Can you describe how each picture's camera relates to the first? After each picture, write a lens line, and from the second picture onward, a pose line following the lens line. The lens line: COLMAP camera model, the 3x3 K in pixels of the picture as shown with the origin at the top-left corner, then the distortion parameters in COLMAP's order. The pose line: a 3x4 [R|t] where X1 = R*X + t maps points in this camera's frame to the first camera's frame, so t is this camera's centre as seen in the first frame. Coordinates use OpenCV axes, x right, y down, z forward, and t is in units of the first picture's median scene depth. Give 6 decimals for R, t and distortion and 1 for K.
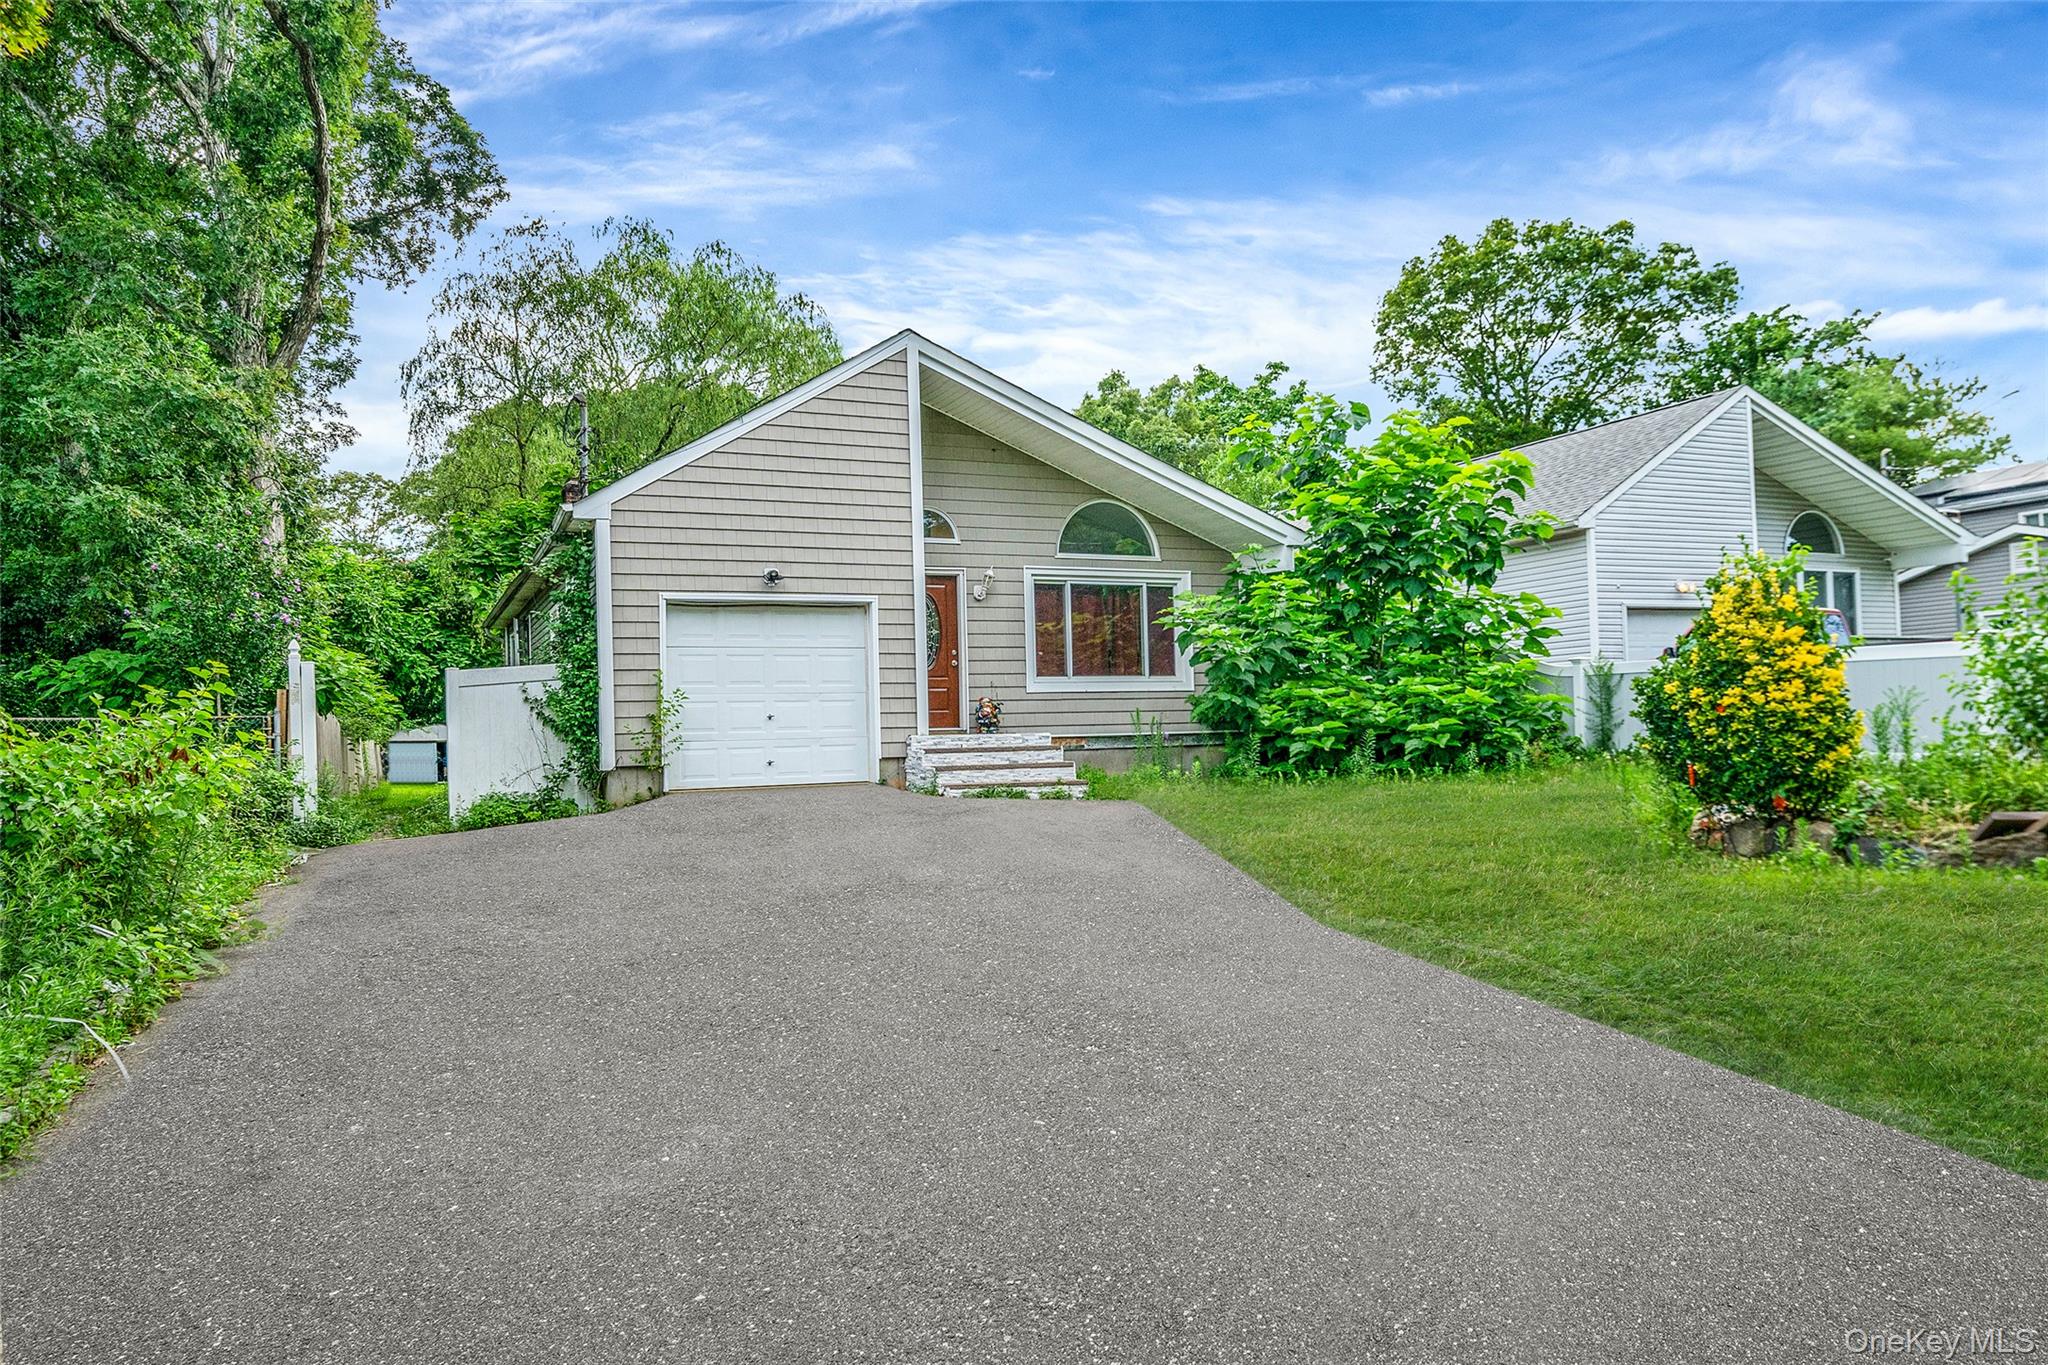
lens RADIAL K [[1408.9, 0, 1025.3], [0, 1408.9, 682.8], [0, 0, 1]] dist [0.009819, 0.006428]
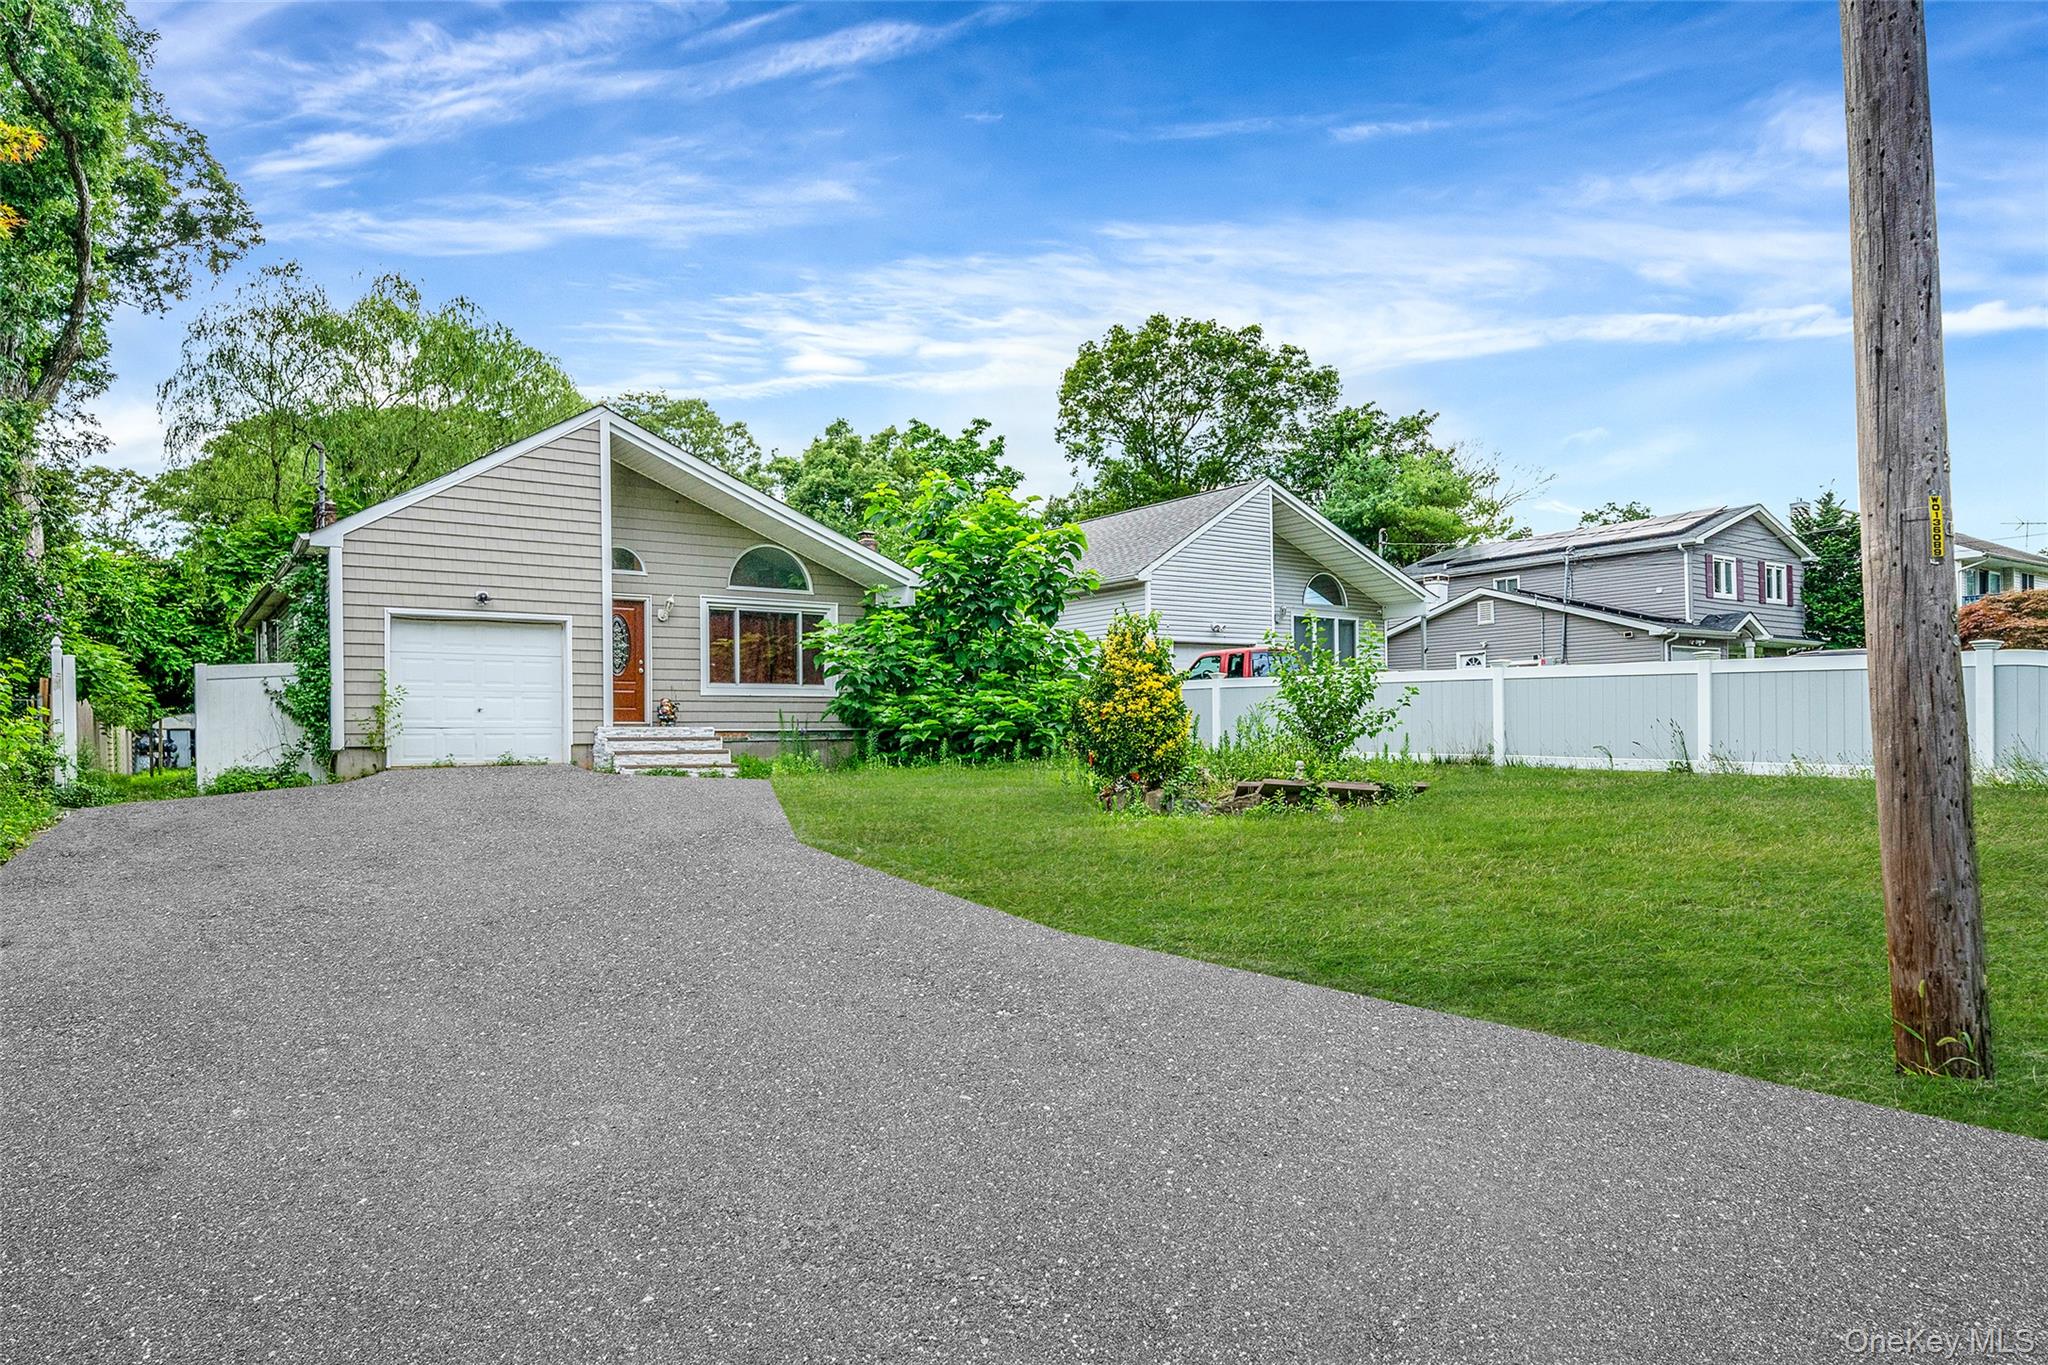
lens RADIAL K [[1257.9, 0, 1005.3], [0, 1257.9, 718.8], [0, 0, 1]] dist [0.002586, 0.004937]
pose [[0.983994, 0.019693, 0.177108, 0.069466], [-0.023722, 0.999505, 0.020662, -0.001669], [-0.176613, -0.024532, 0.983975, -0.157883]]
